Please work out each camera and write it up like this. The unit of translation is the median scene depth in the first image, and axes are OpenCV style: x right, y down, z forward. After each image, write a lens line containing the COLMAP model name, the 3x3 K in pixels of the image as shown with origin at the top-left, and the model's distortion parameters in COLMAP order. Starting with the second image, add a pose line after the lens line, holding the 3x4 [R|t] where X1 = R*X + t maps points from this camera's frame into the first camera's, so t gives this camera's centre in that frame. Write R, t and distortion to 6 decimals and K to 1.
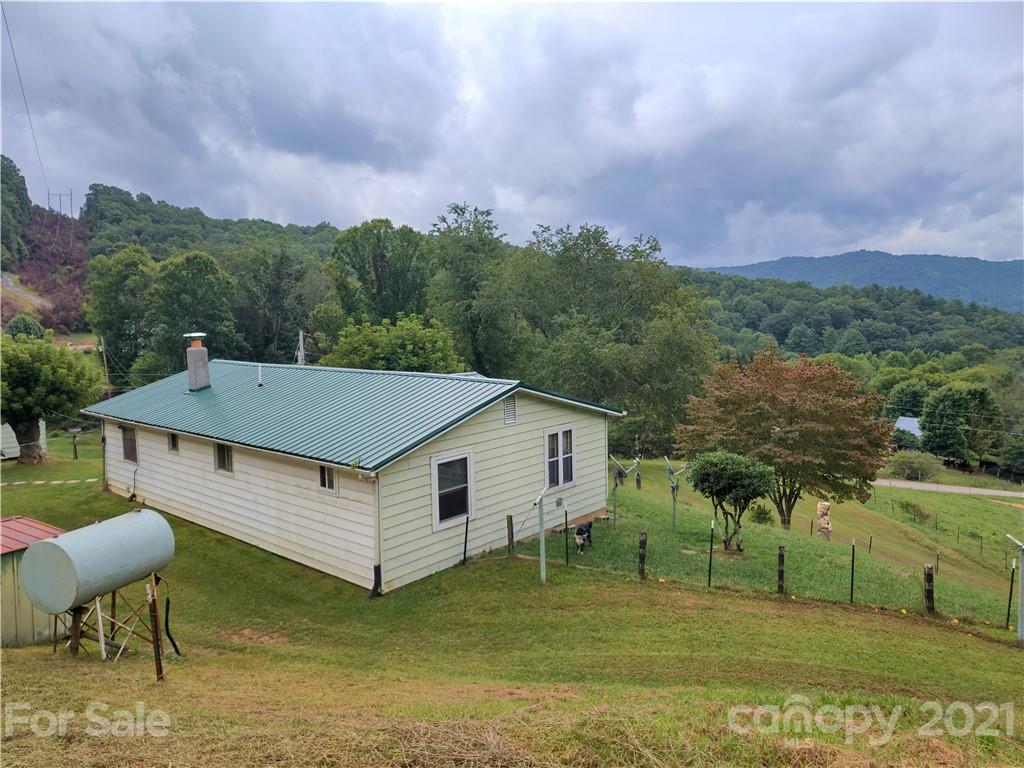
lens RADIAL K [[752.8, 0, 506.3], [0, 752.8, 381.5], [0, 0, 1]] dist [0.076399, -0.051074]
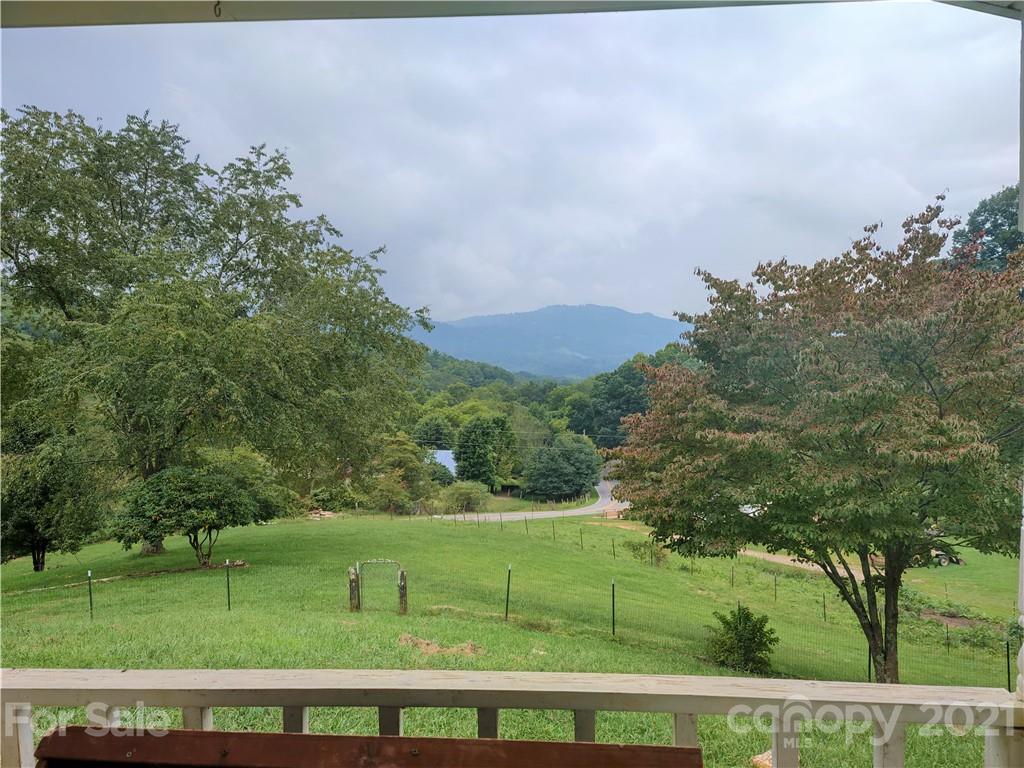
lens RADIAL K [[752.8, 0, 532.4], [0, 752.8, 383.6], [0, 0, 1]] dist [0.076399, -0.051074]
pose [[0.771079, -0.013983, 0.636585, -0.090786], [0.053125, 0.997686, -0.042434, 0.071421], [-0.634519, 0.066538, 0.770038, 1.255452]]
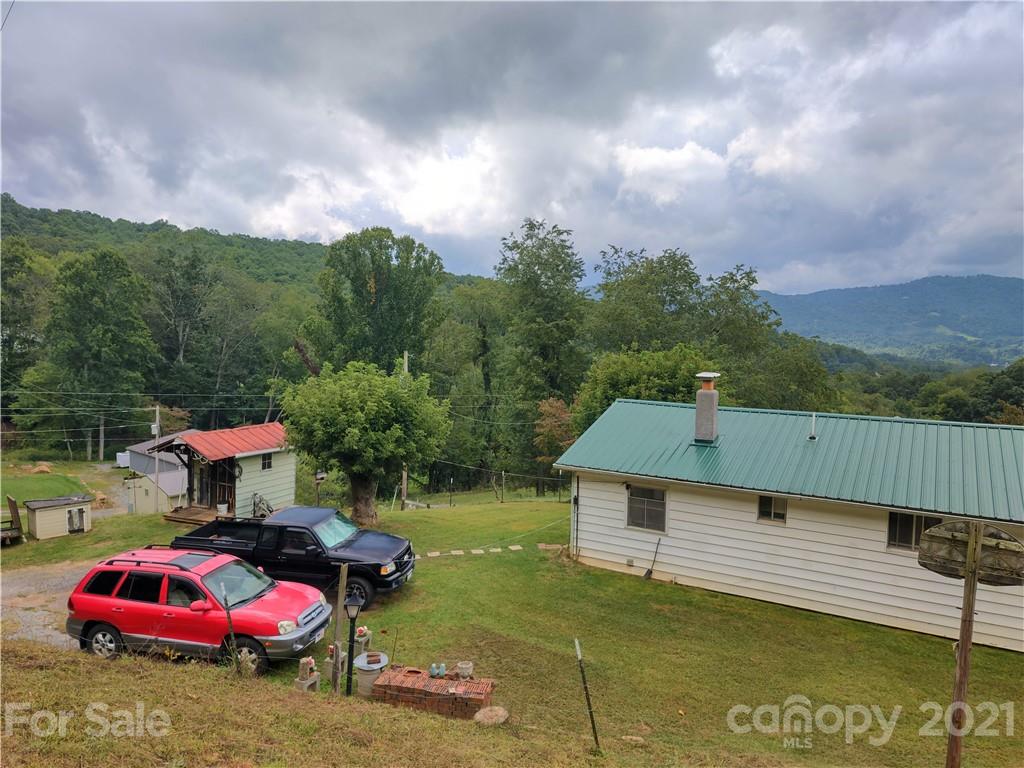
lens RADIAL K [[752.8, 0, 511.1], [0, 752.8, 392.7], [0, 0, 1]] dist [0.076399, -0.051074]
pose [[0.975006, 0.014404, 0.221713, -0.952484], [-0.013264, 0.999890, -0.006632, -0.040183], [-0.221784, 0.003526, 0.975089, 0.280974]]
